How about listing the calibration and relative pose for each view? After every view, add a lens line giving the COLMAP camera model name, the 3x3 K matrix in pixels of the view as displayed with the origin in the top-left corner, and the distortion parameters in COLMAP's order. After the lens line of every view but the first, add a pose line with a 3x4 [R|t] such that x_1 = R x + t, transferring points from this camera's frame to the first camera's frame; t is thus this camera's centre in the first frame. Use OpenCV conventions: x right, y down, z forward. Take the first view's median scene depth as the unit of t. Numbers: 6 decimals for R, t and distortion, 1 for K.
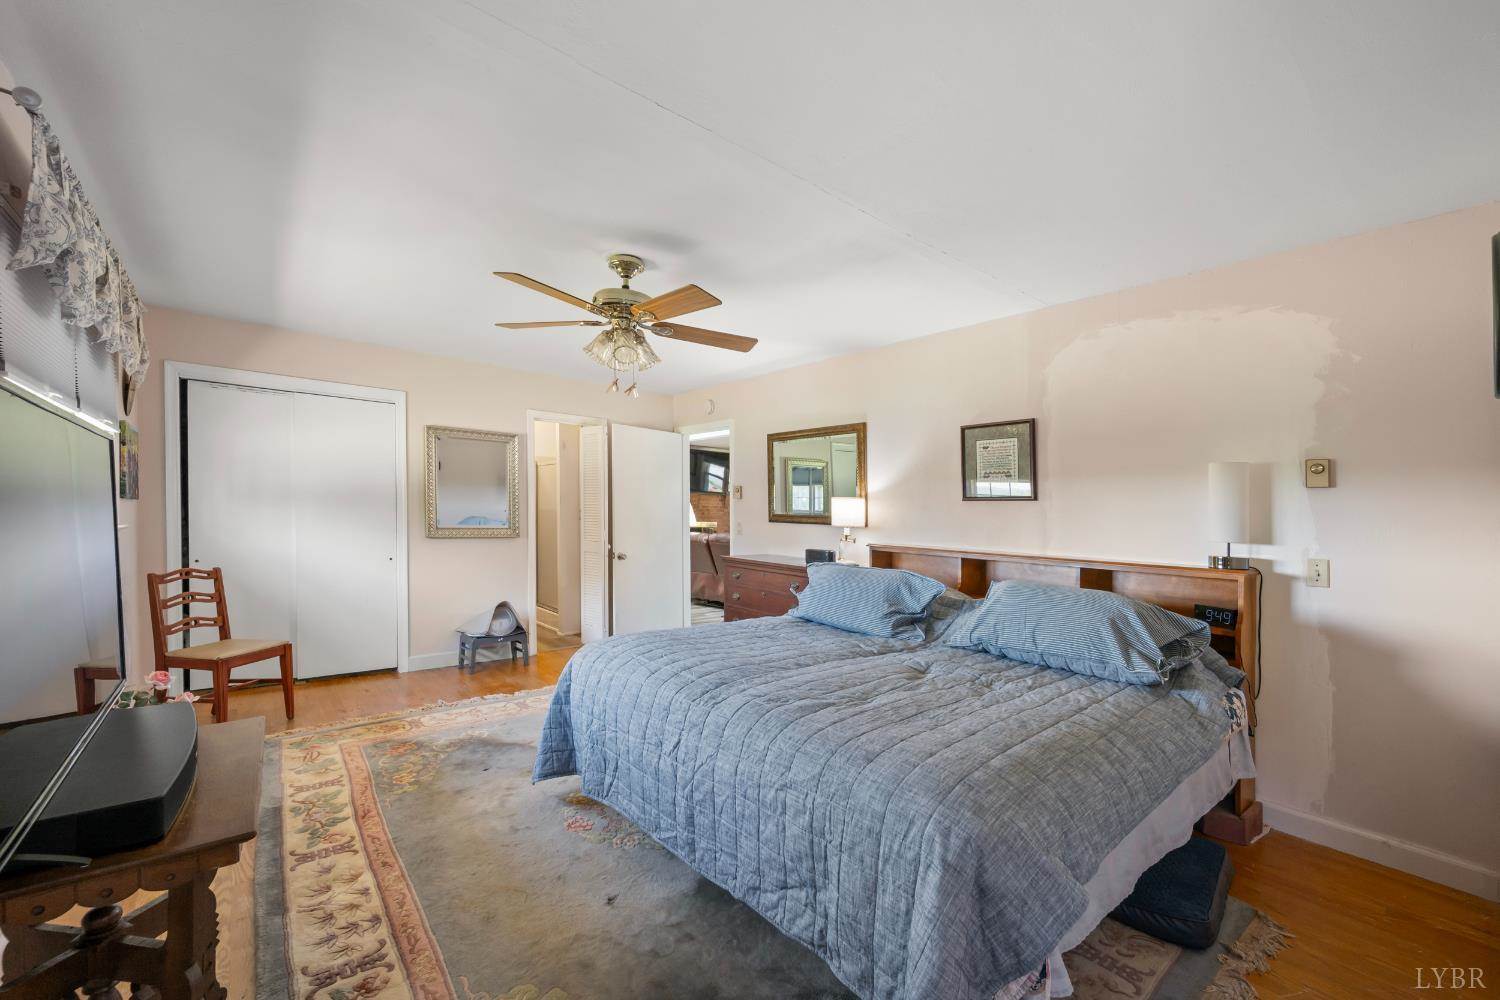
lens RADIAL K [[598.7, 0, 750.2], [0, 598.7, 505.9], [0, 0, 1]] dist [0.000497, -0.000097]
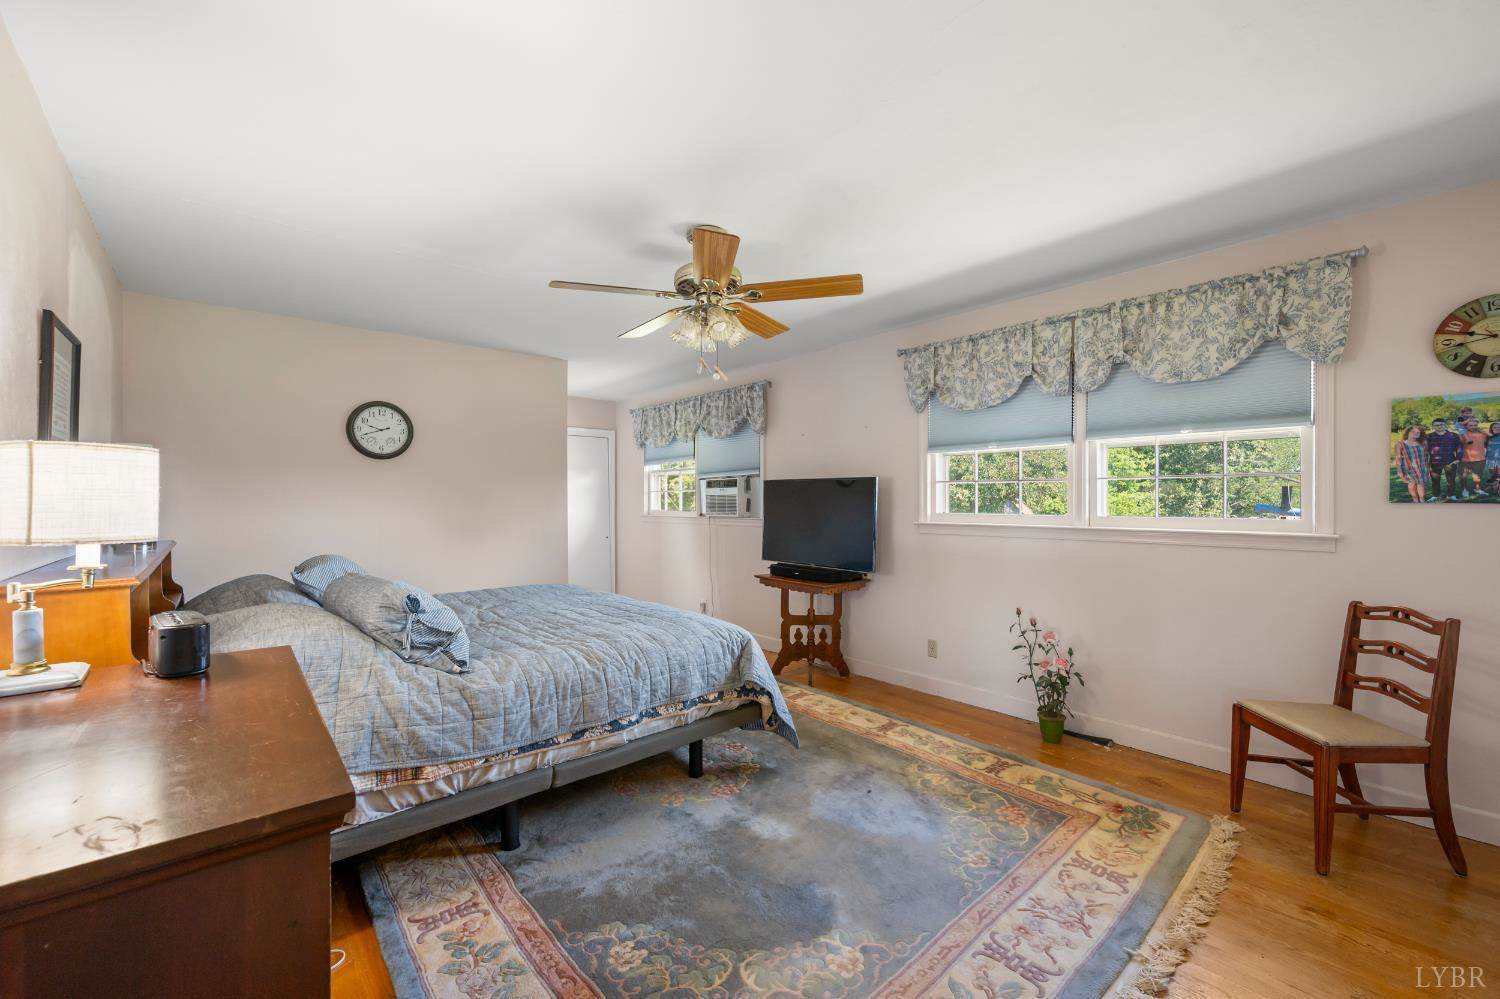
lens RADIAL K [[598.7, 0, 749.1], [0, 598.7, 499.4], [0, 0, 1]] dist [0.000497, -0.000097]
pose [[-0.999464, 0.000001, -0.032726, -0.193830], [-0.000005, 1.000000, 0.000177, -0.017704], [0.032726, 0.000177, -0.999464, 1.720859]]
